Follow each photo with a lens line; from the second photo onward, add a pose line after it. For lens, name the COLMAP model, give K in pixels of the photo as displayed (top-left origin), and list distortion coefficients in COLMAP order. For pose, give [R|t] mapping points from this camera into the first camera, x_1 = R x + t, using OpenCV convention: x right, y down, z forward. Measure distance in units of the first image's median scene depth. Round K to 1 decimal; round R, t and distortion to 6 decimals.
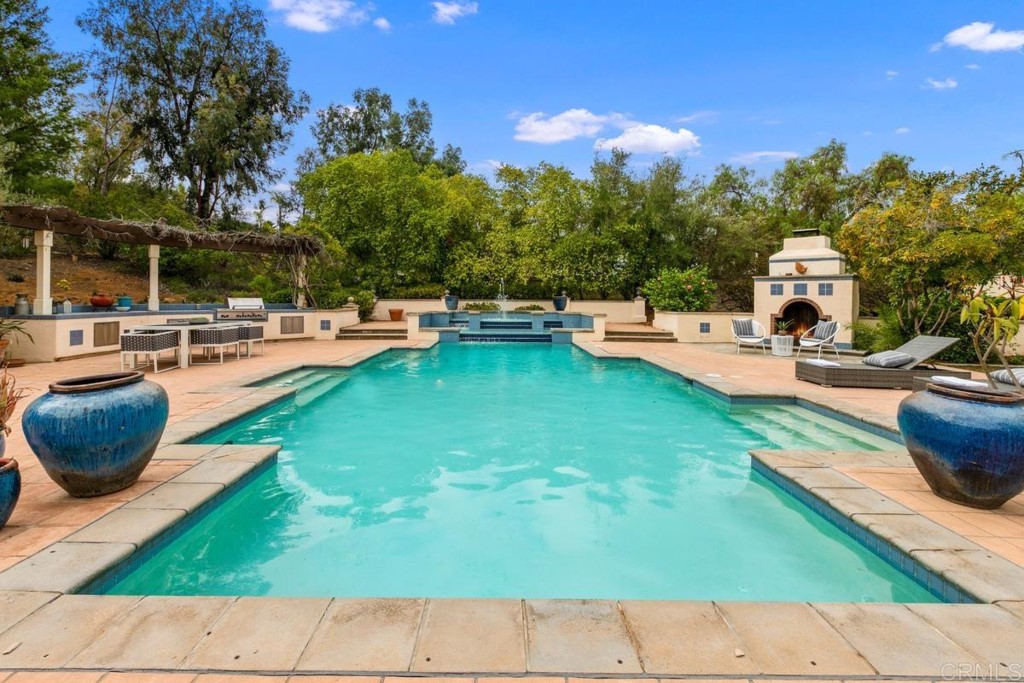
lens RADIAL K [[476.2, 0, 506.4], [0, 476.2, 298.9], [0, 0, 1]] dist [0.000835, -0.000527]
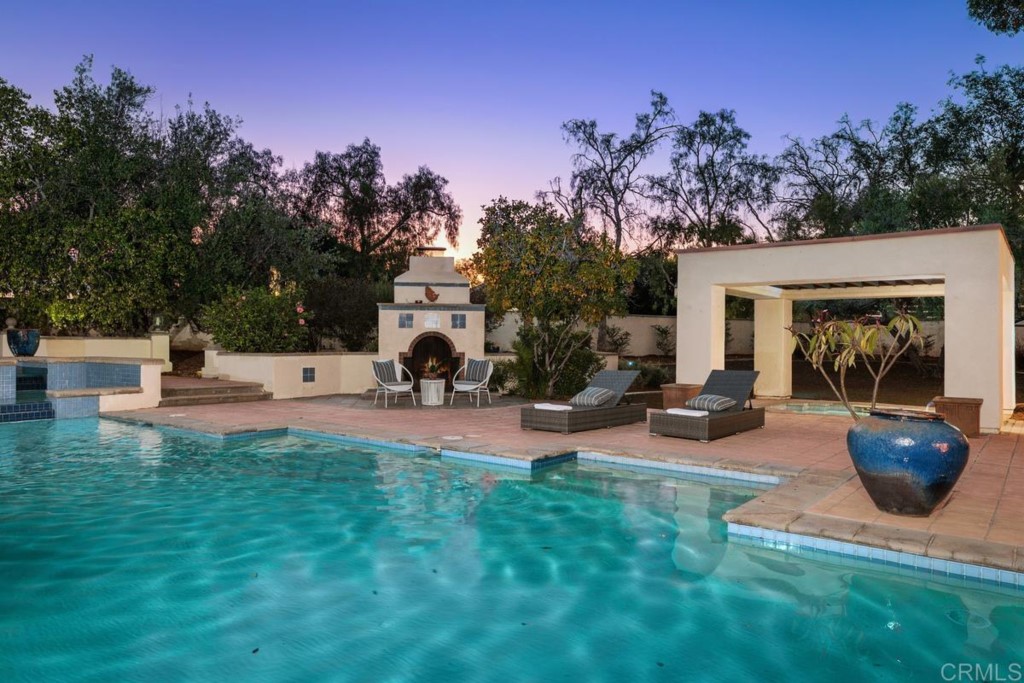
lens RADIAL K [[679.8, 0, 512.0], [0, 679.8, 341.5], [0, 0, 1]] dist [-0.002473, -0.000409]
pose [[0.611807, -0.009366, 0.790952, -0.129855], [0.001585, 0.999942, 0.010615, 0.001711], [-0.791006, -0.005241, 0.611787, 0.119432]]
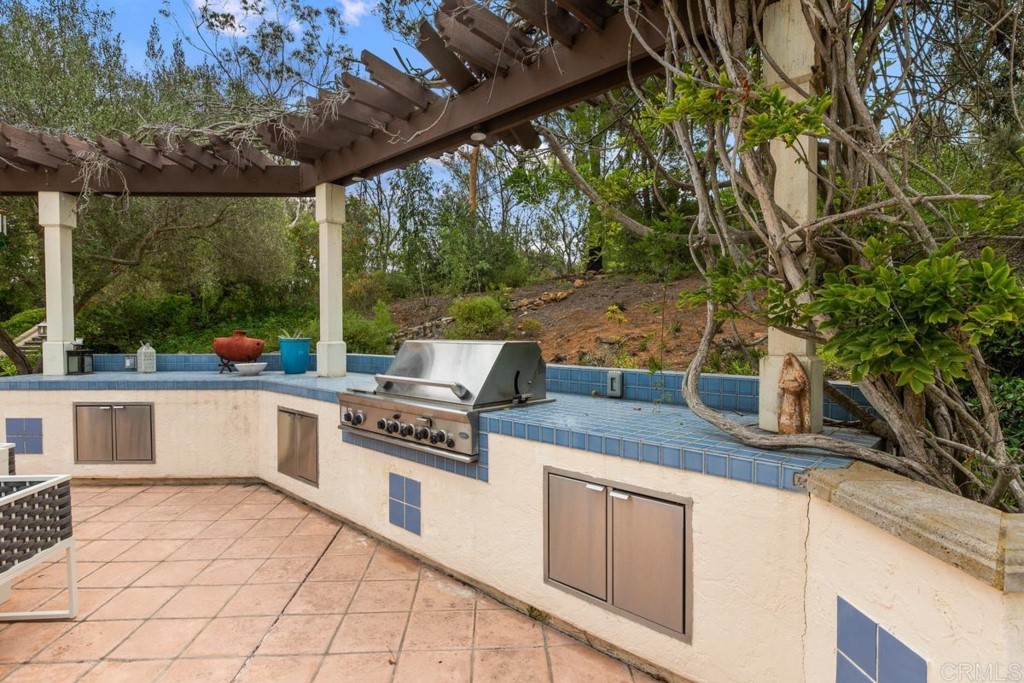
lens RADIAL K [[525.3, 0, 512.0], [0, 525.3, 341.5], [0, 0, 1]] dist [-0.001325, -0.000311]
pose [[0.041678, 0.015862, -0.999005, -0.211376], [-0.000895, 0.999874, 0.015838, -0.003829], [0.999131, 0.000234, 0.041687, 0.681810]]
